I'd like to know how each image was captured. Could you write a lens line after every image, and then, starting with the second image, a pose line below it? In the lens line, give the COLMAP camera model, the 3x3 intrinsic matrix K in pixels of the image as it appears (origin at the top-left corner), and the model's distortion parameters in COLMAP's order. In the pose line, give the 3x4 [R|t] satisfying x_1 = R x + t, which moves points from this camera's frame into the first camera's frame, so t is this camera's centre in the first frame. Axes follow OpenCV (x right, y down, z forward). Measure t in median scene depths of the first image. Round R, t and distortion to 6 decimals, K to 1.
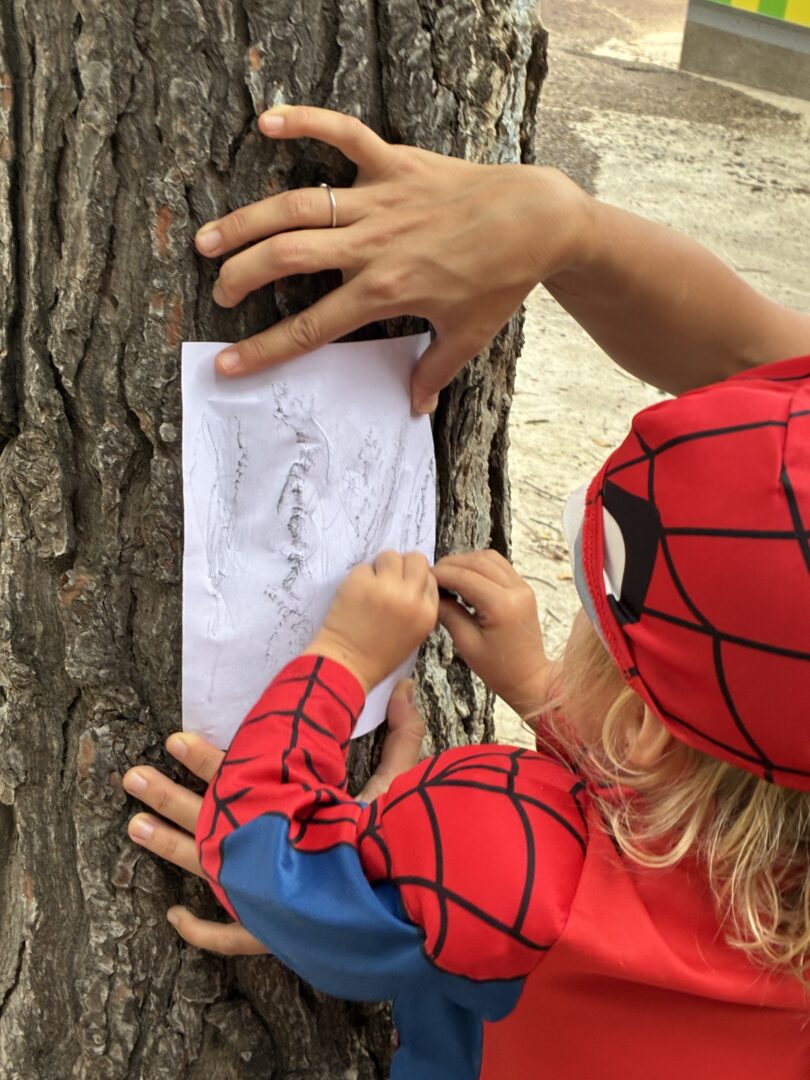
lens RADIAL K [[1755.5, 0, 404.9], [0, 1755.5, 540.4], [0, 0, 1]] dist [0.116627, 0.000000]
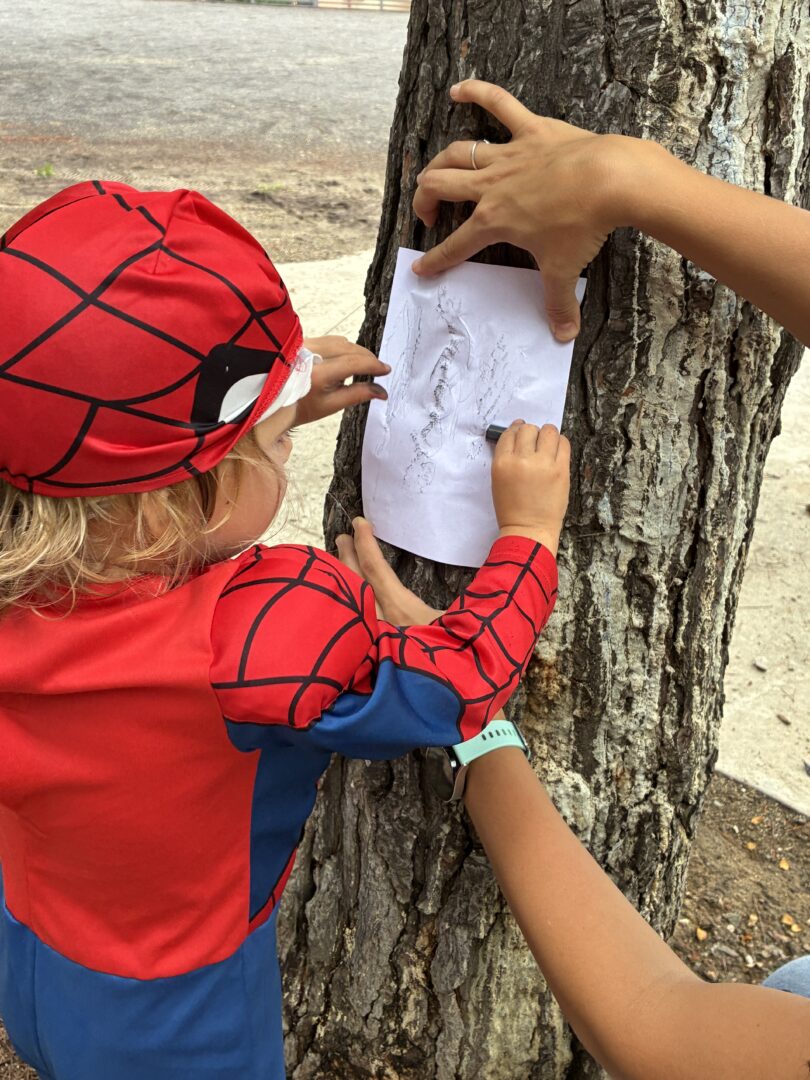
lens RADIAL K [[1204.3, 0, 405.0], [0, 1204.3, 539.5], [0, 0, 1]] dist [0.081236, 0.000000]
pose [[0.582890, 0.272275, -0.765576, 0.693797], [-0.329837, 0.940355, 0.083306, 0.030514], [0.742595, 0.203957, 0.637930, 0.392403]]
